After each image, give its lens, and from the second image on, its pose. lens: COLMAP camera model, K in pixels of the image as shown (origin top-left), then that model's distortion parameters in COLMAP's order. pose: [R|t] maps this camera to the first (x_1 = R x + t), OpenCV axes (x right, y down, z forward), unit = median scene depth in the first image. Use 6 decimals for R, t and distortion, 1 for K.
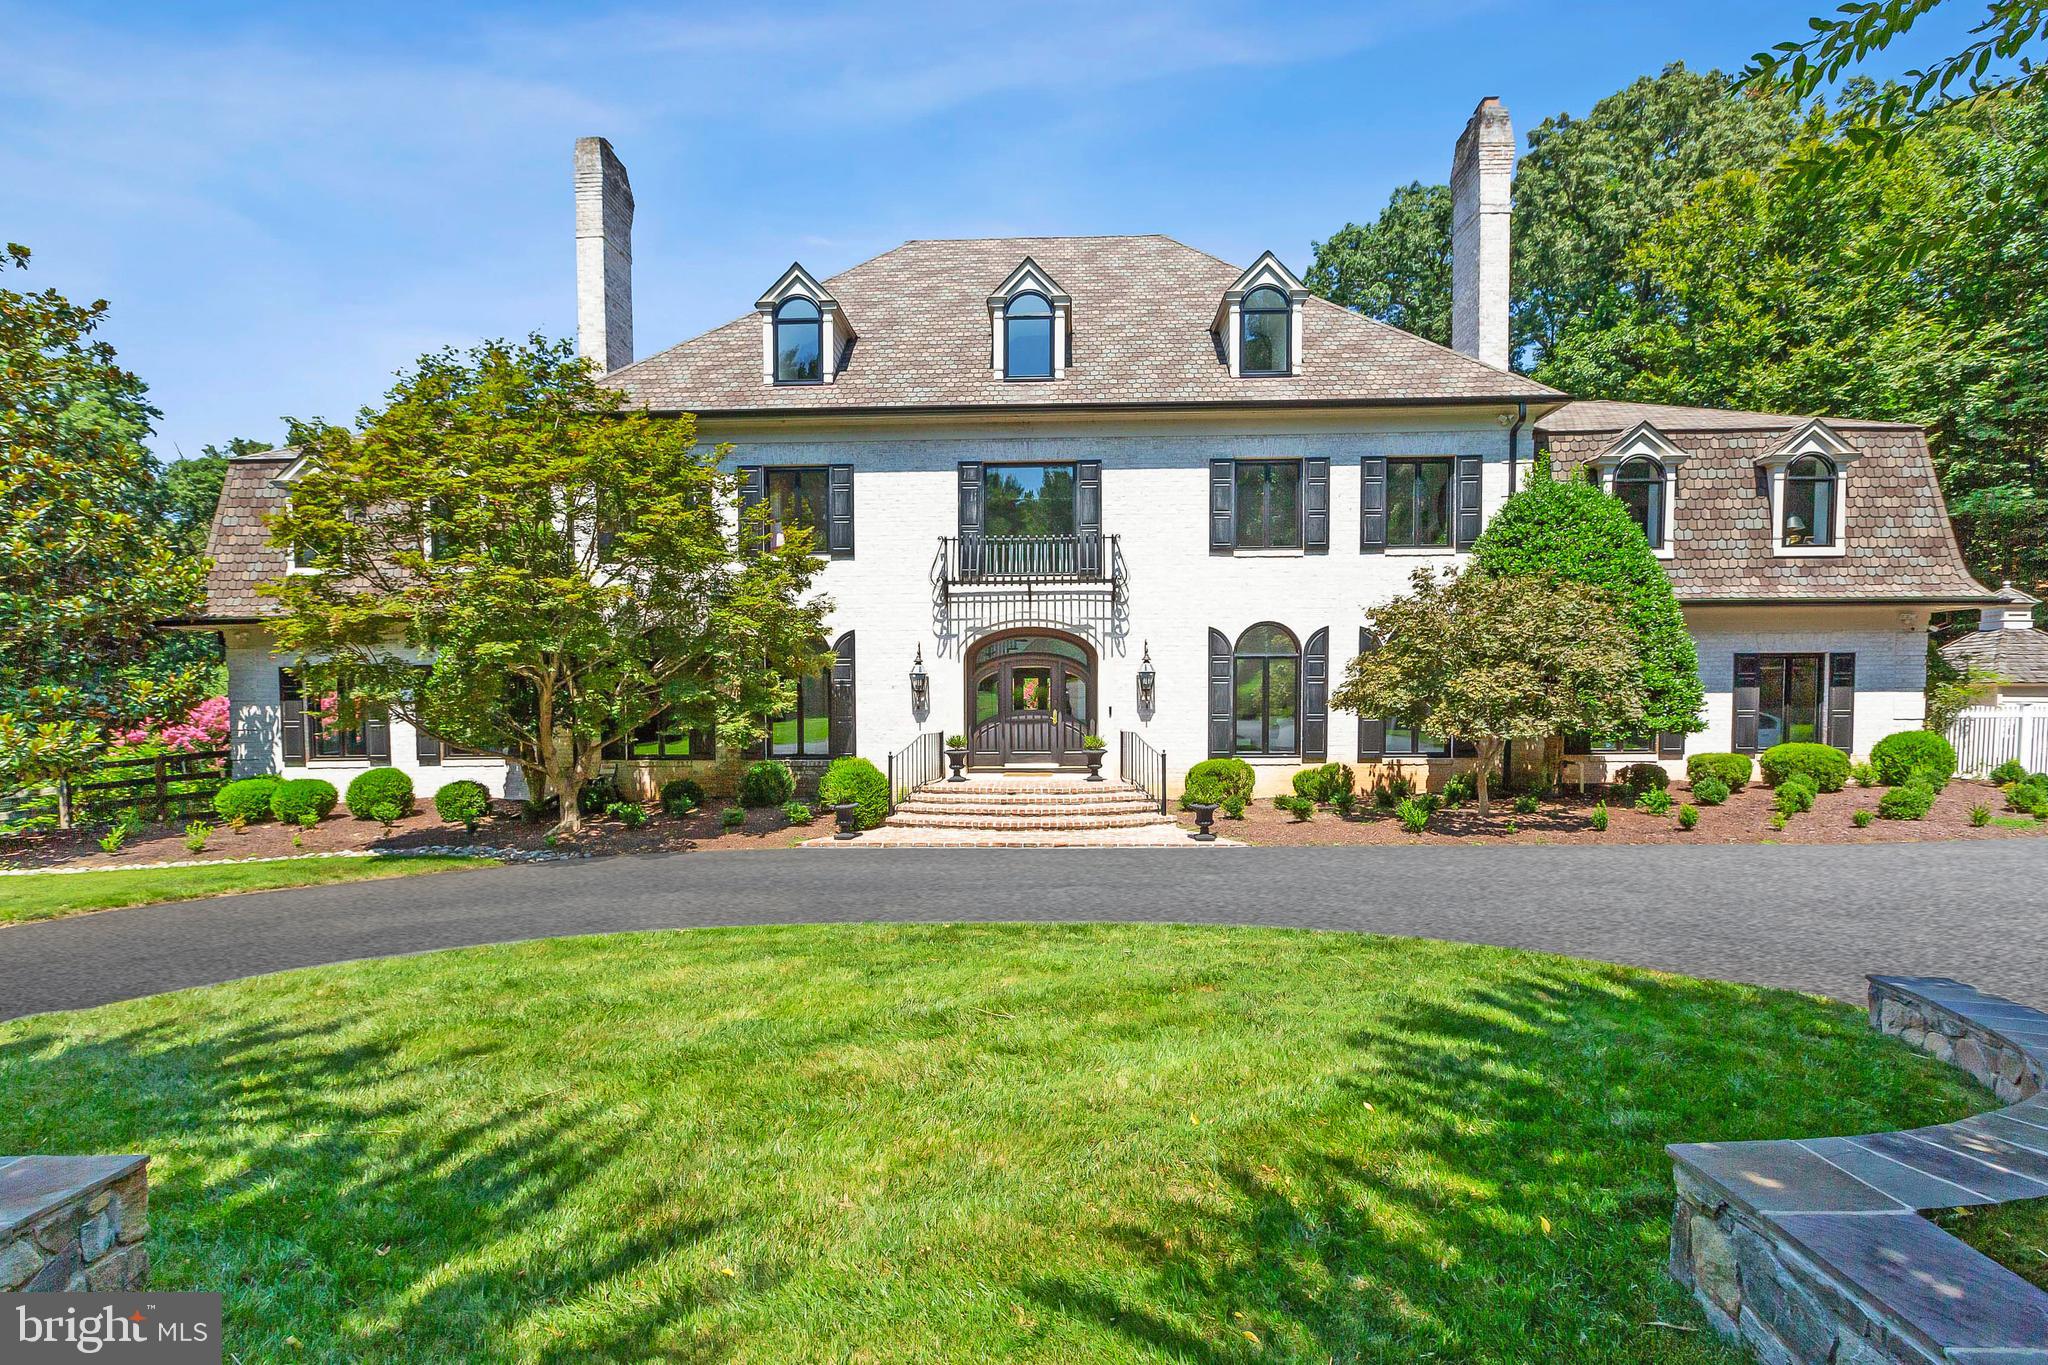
lens RADIAL K [[1003.1, 0, 1023.7], [0, 1003.1, 745.7], [0, 0, 1]] dist [-0.000359, -0.000678]
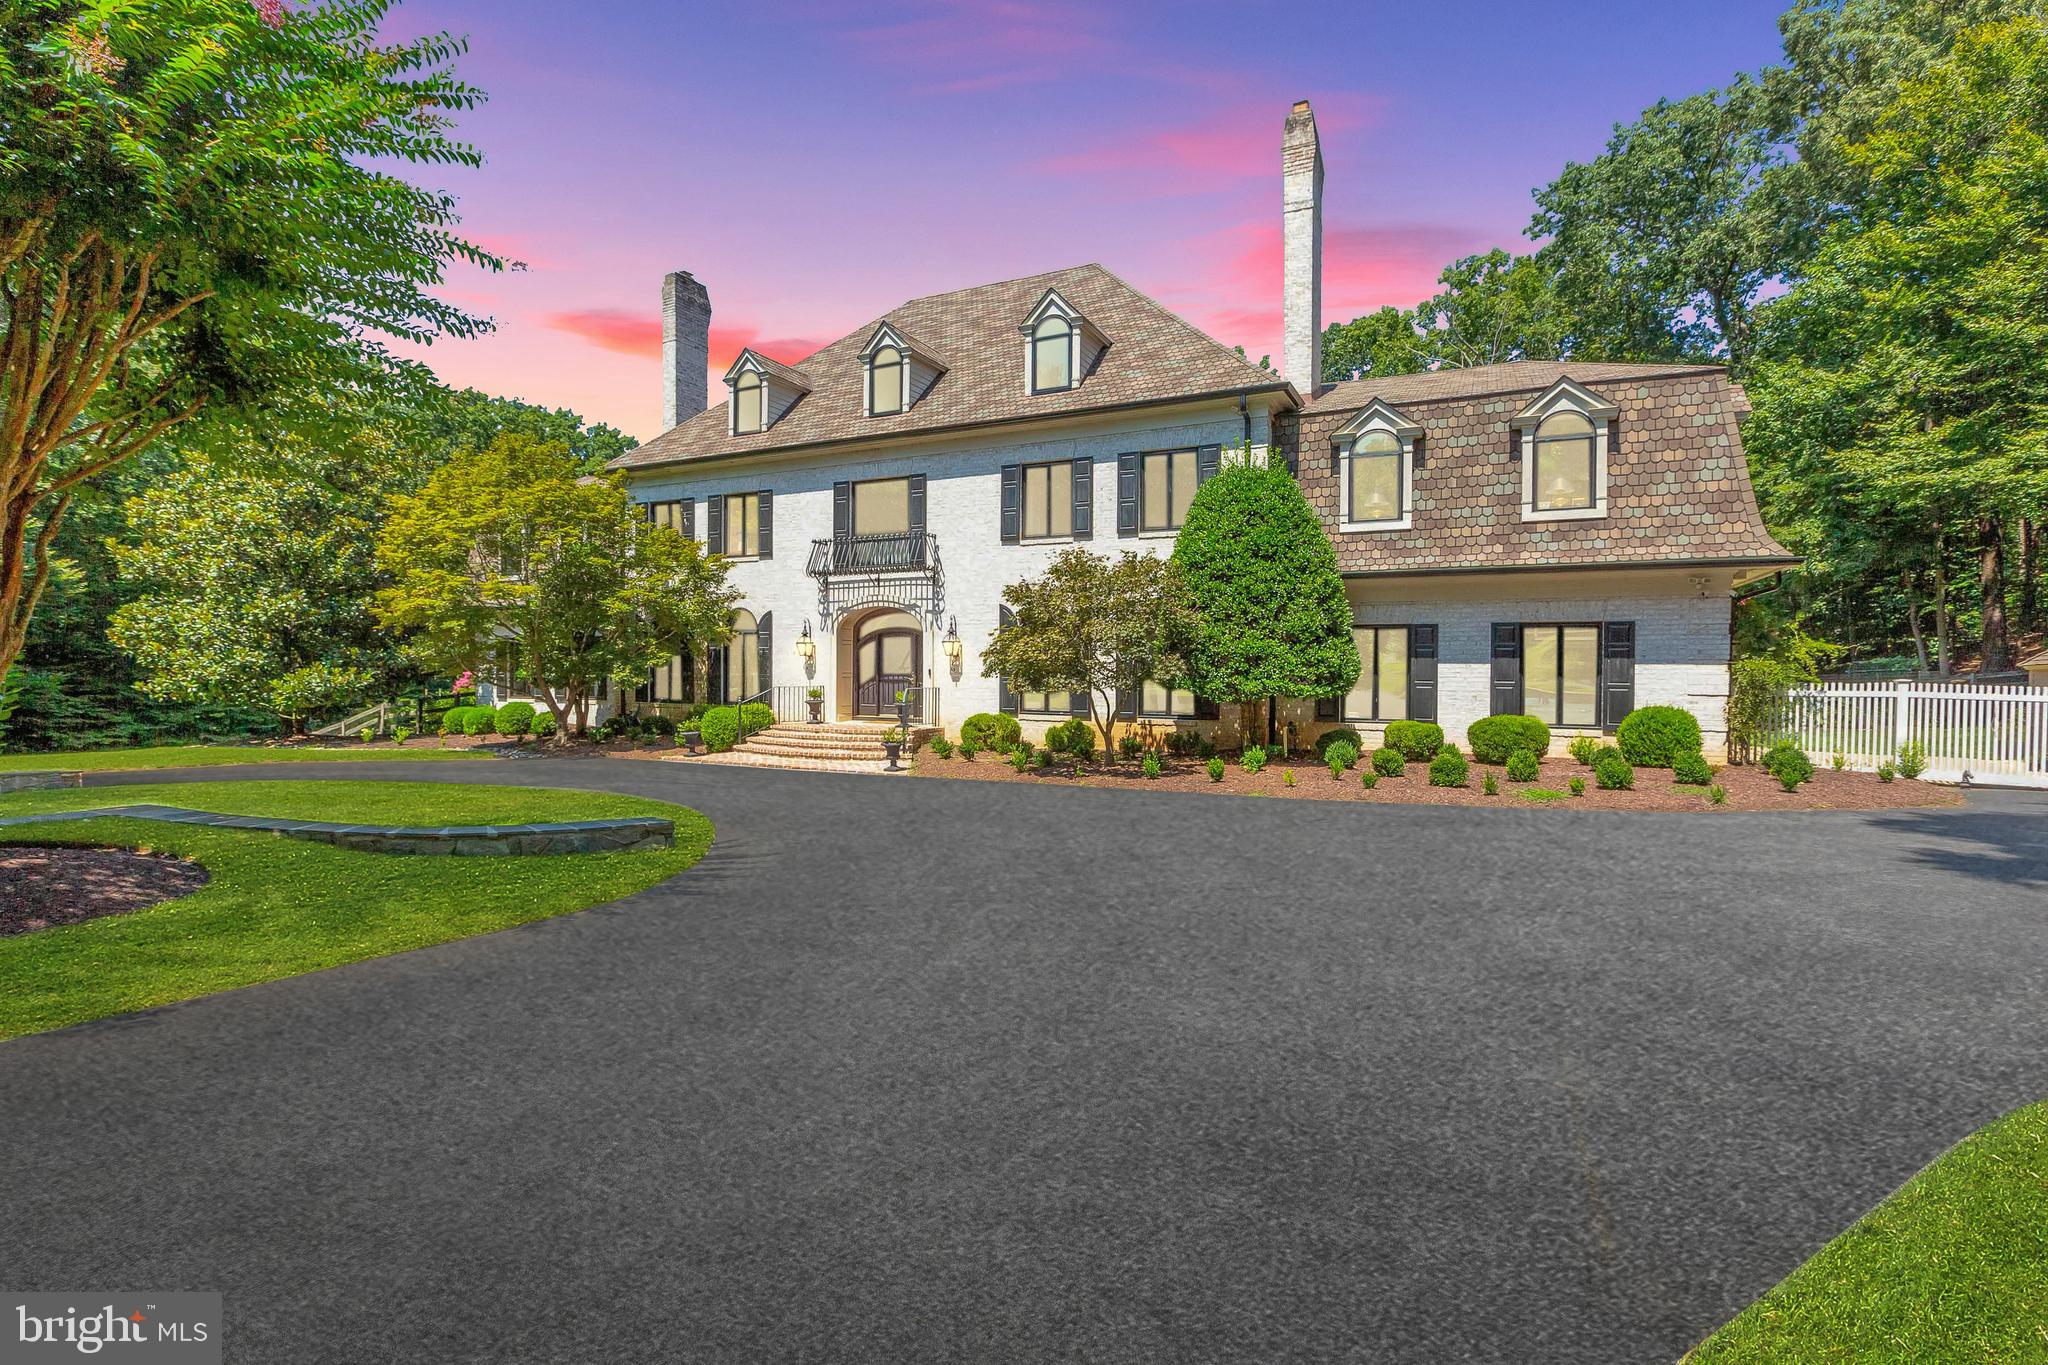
lens RADIAL K [[955.7, 0, 1024.0], [0, 955.7, 682.5], [0, 0, 1]] dist [0.000462, 0.000186]
pose [[0.908203, 0.018268, -0.418130, 0.695015], [-0.029240, 0.999375, -0.019849, -0.002694], [0.417506, 0.030253, 0.908170, -0.028056]]
